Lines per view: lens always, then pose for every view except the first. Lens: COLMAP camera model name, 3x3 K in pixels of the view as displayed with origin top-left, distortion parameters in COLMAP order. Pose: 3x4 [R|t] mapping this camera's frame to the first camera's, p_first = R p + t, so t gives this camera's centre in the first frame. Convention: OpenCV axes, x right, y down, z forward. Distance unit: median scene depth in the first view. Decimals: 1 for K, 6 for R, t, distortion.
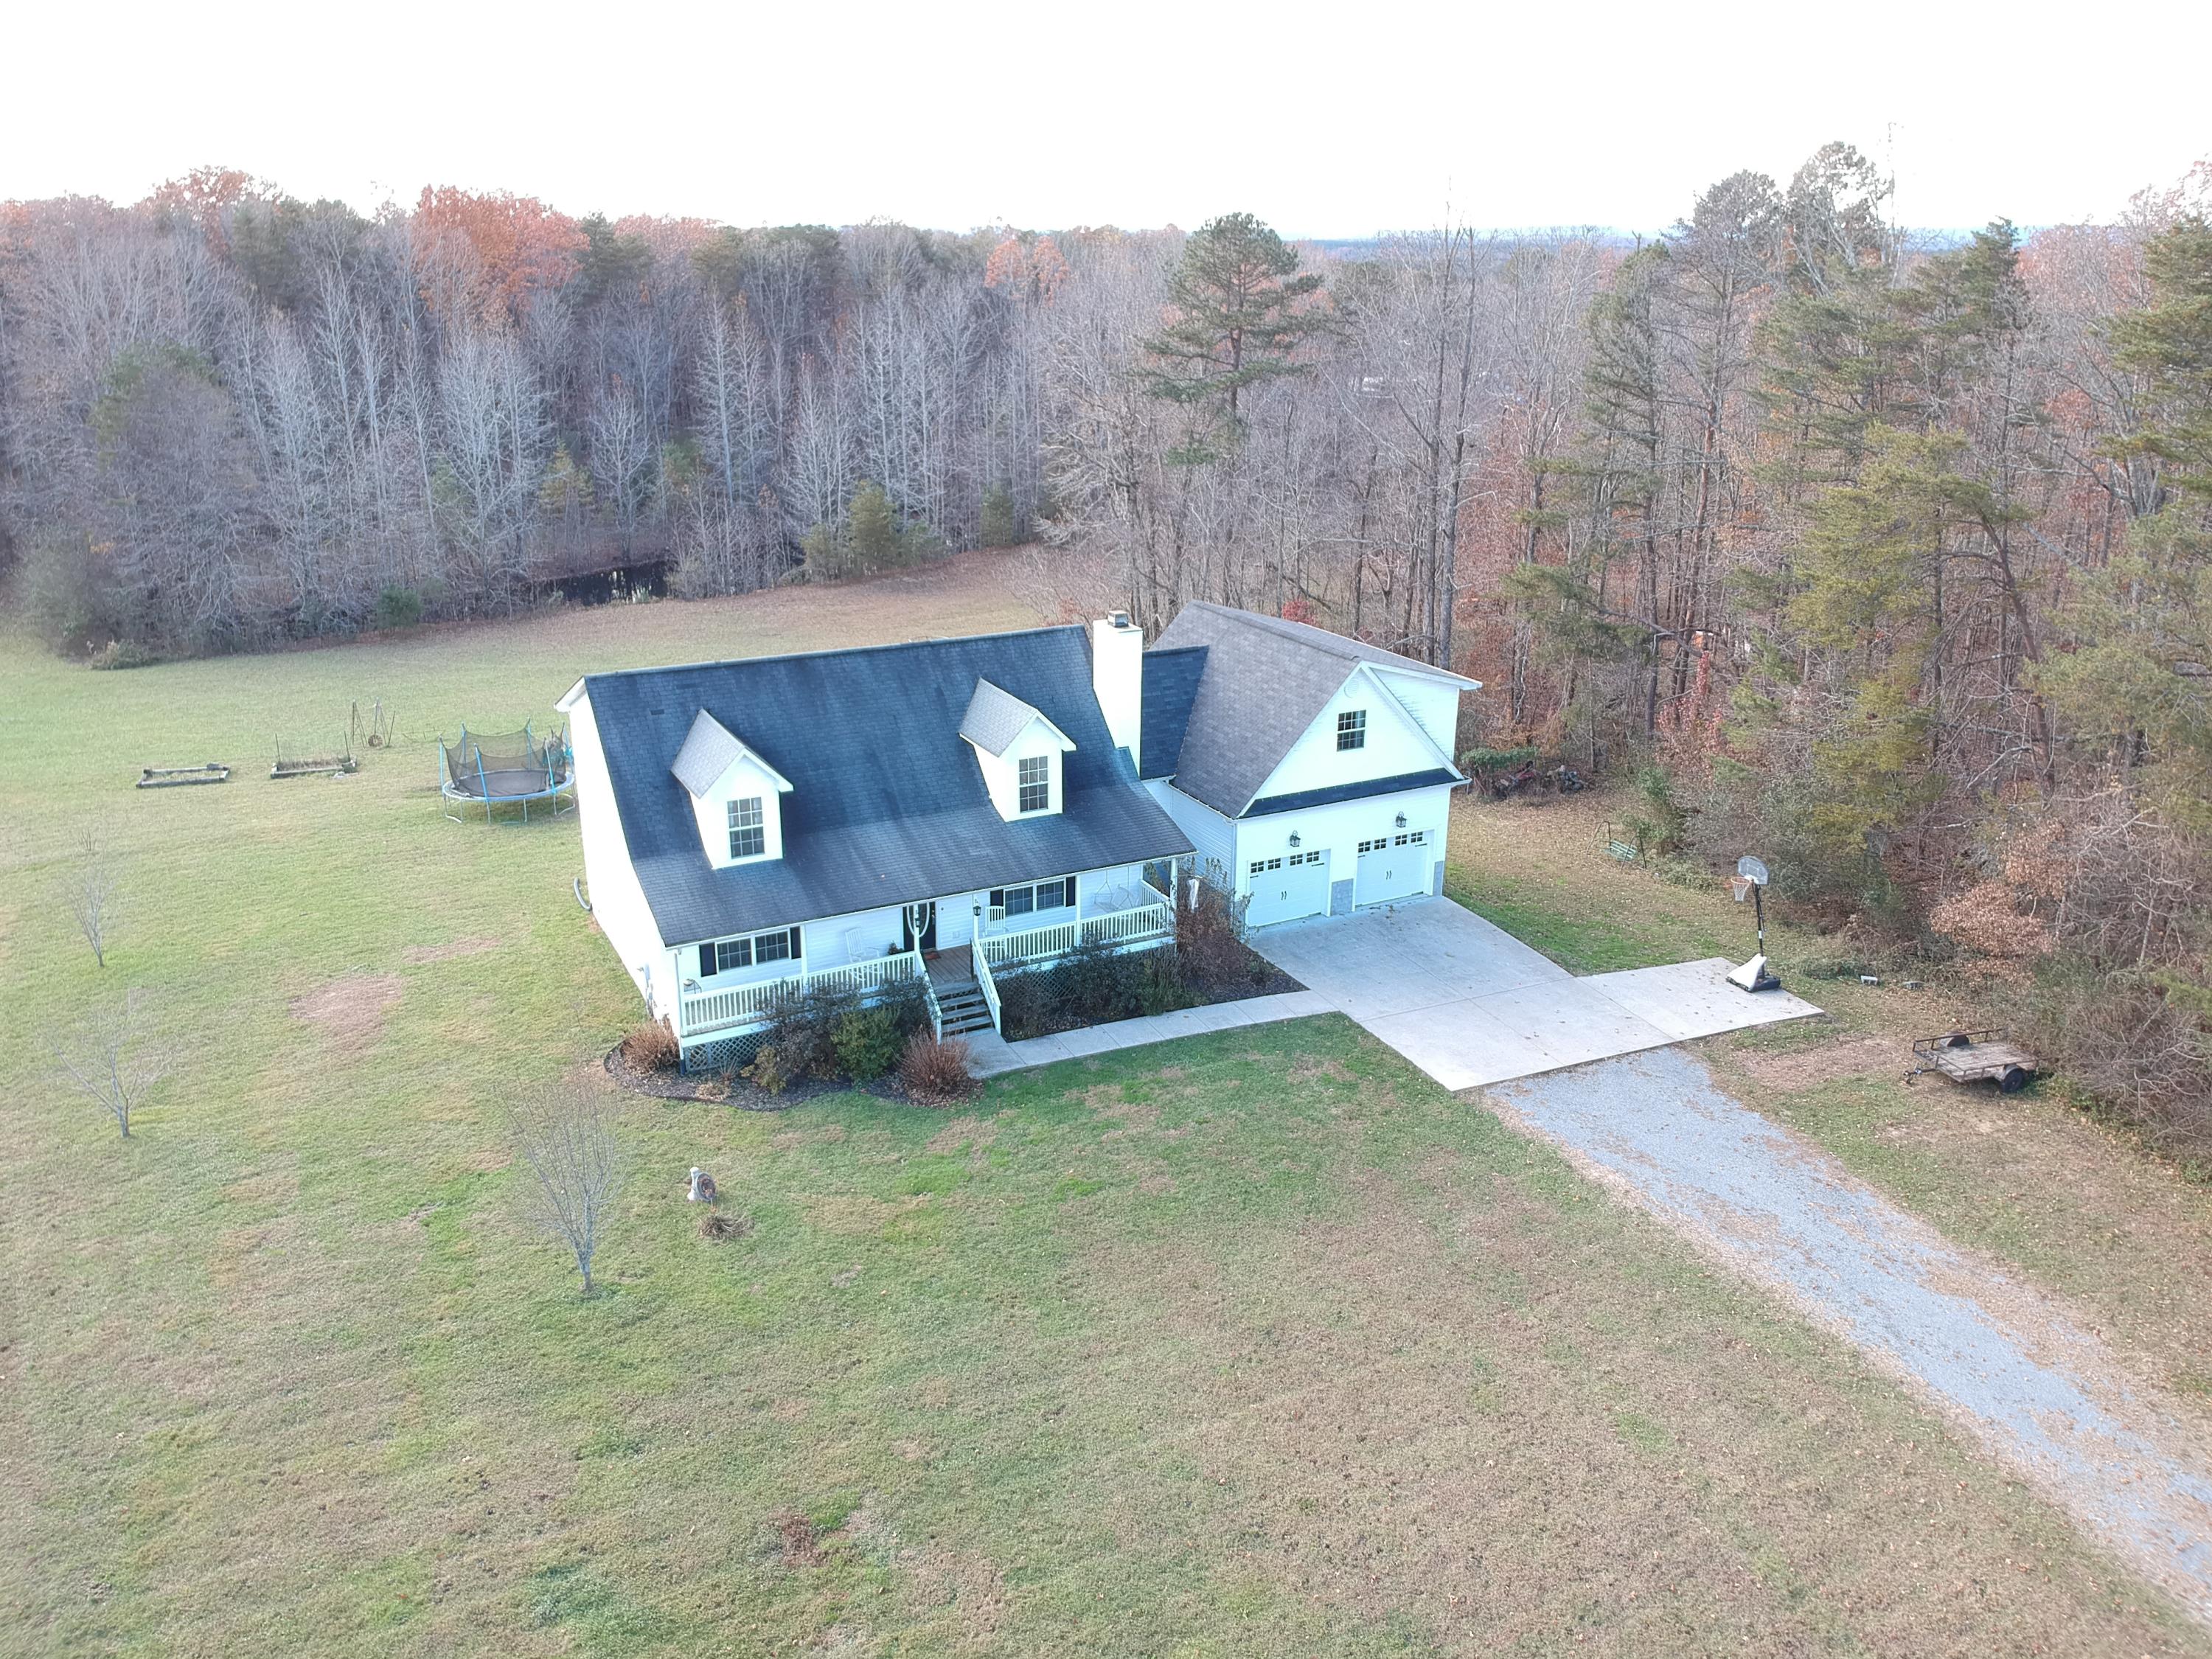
lens RADIAL K [[1620.9, 0, 1088.8], [0, 1620.9, 802.0], [0, 0, 1]] dist [0.087565, -0.157543]
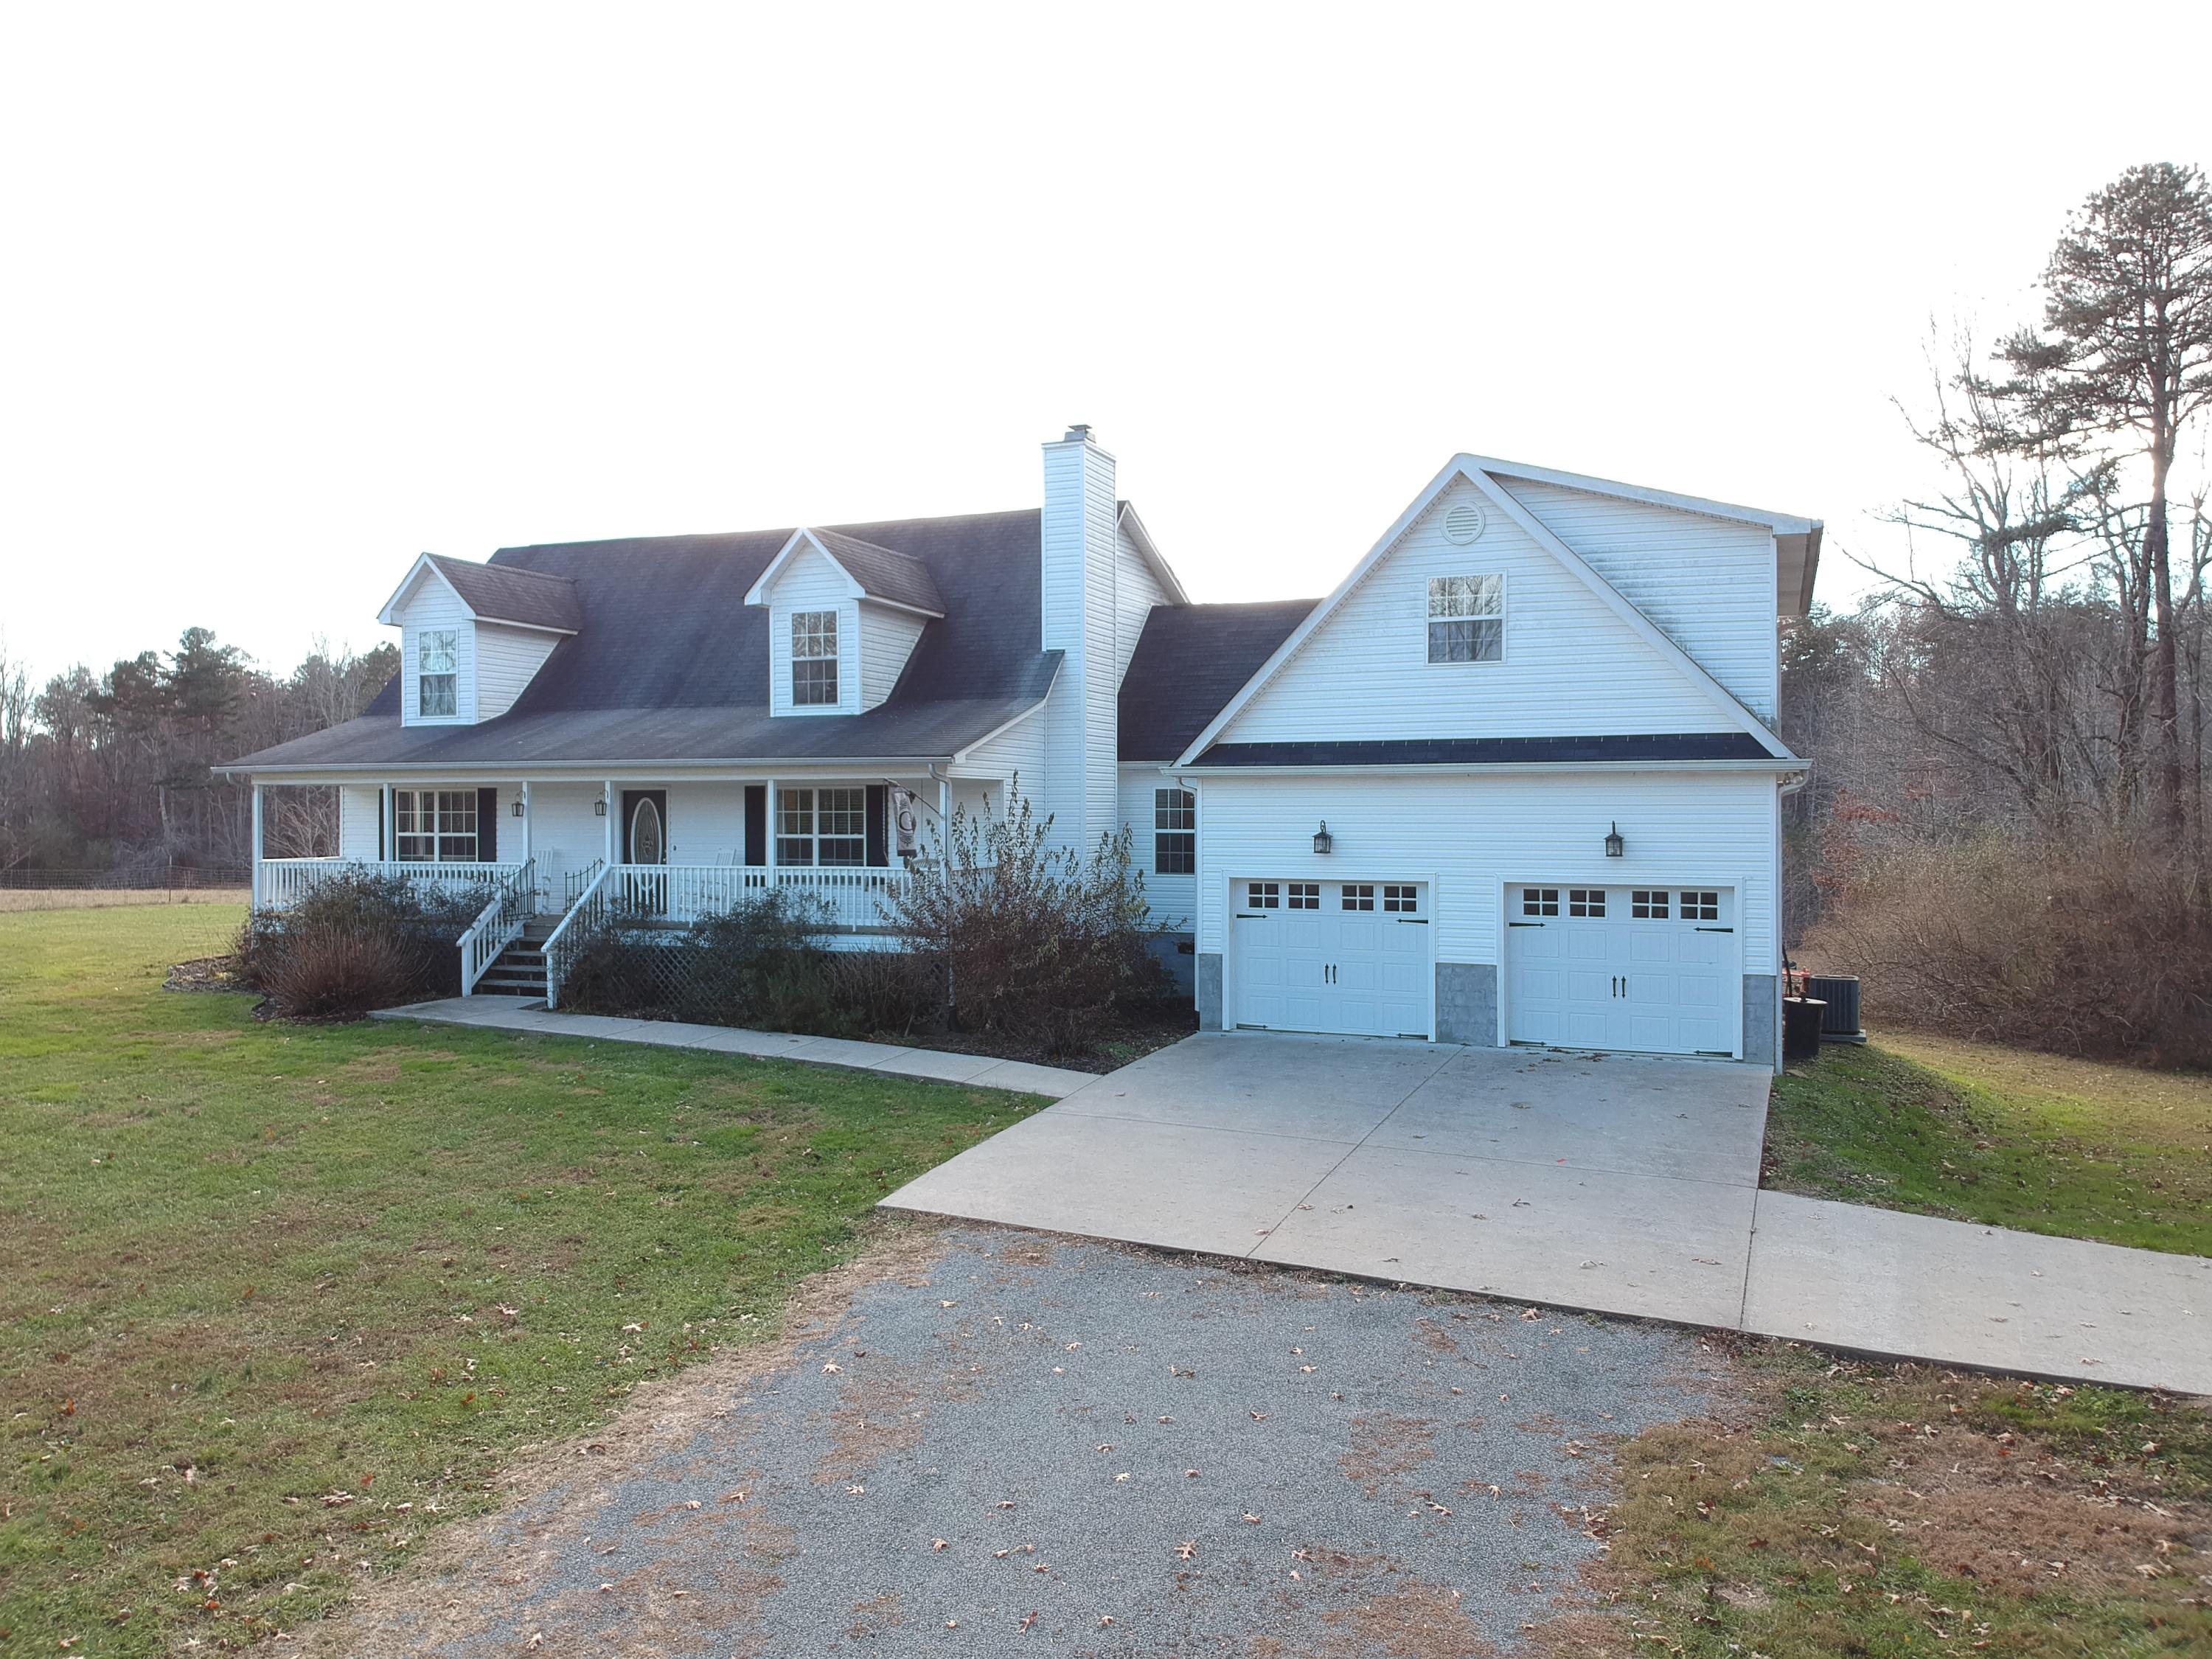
lens RADIAL K [[1620.9, 0, 1095.3], [0, 1620.9, 815.6], [0, 0, 1]] dist [0.087565, -0.157543]
pose [[0.647934, -0.004793, -0.761681, 0.507576], [-0.238812, 0.948282, -0.209117, 0.150305], [0.723291, 0.317393, 0.613280, 0.739195]]
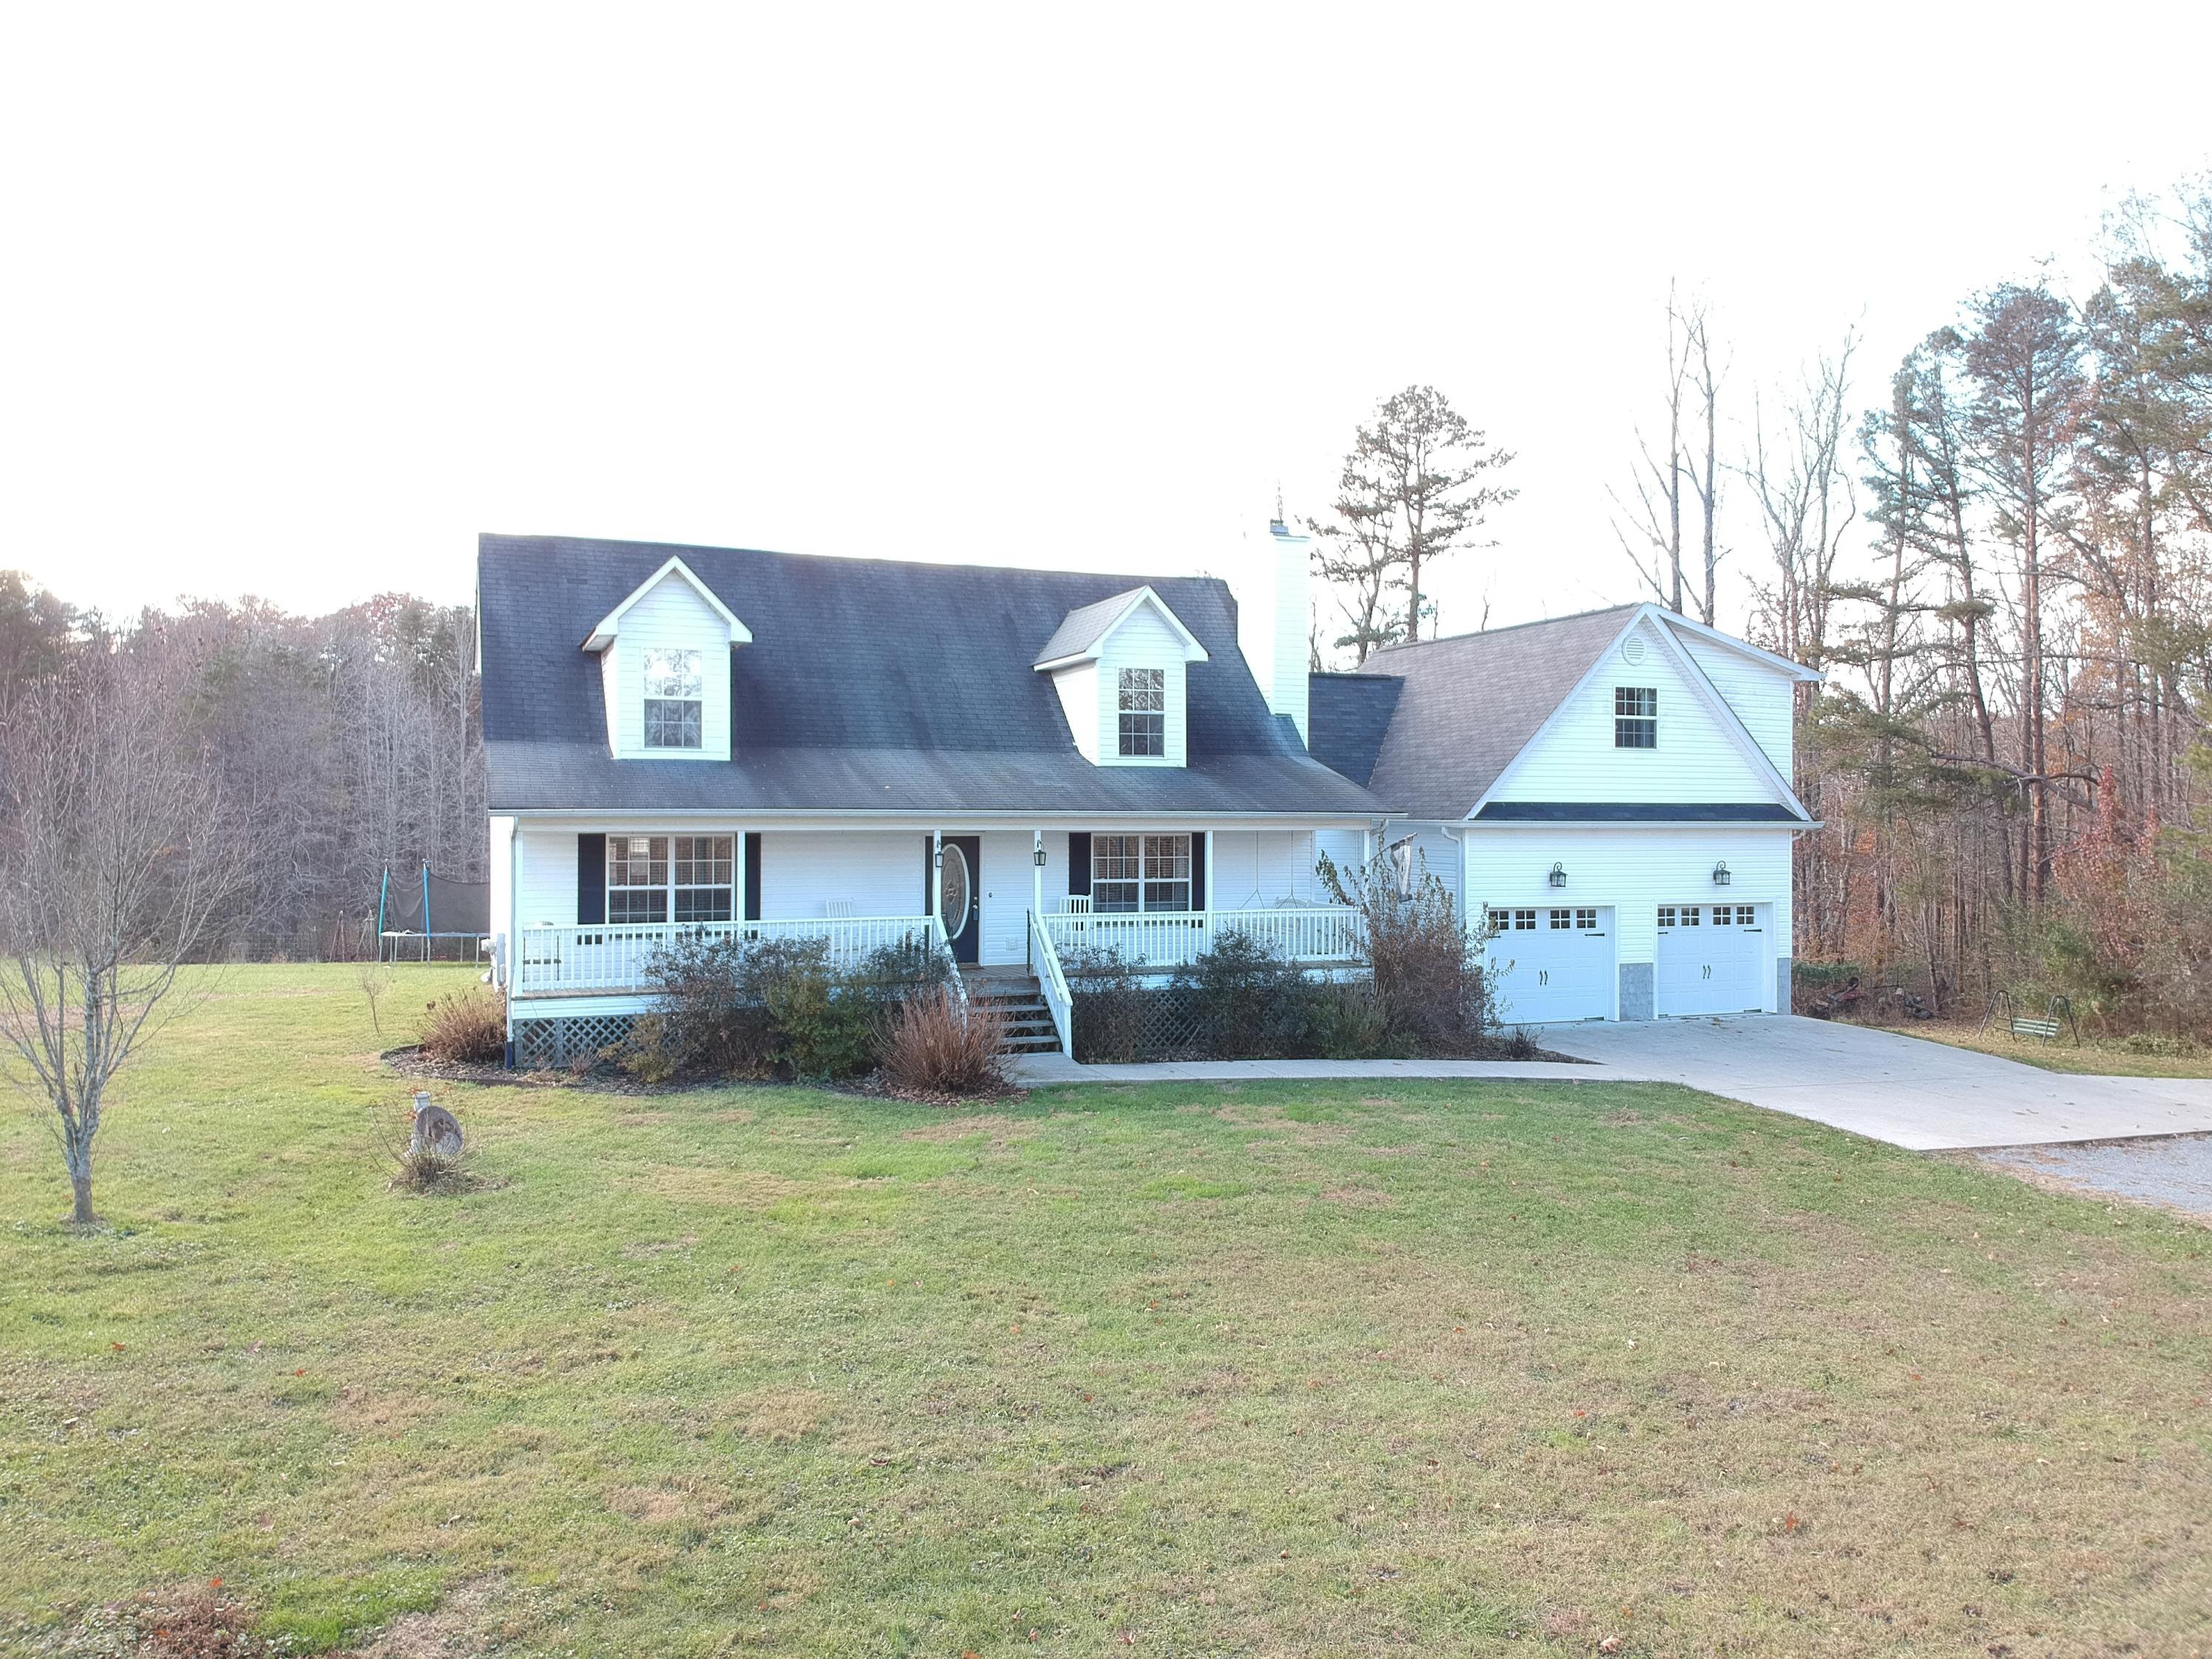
lens RADIAL K [[1620.9, 0, 1085.1], [0, 1620.9, 814.2], [0, 0, 1]] dist [0.087565, -0.157543]
pose [[0.994730, -0.003118, -0.102477, 0.009242], [-0.029928, 0.947170, -0.319332, 0.237770], [0.098059, 0.320717, 0.942086, 0.417245]]
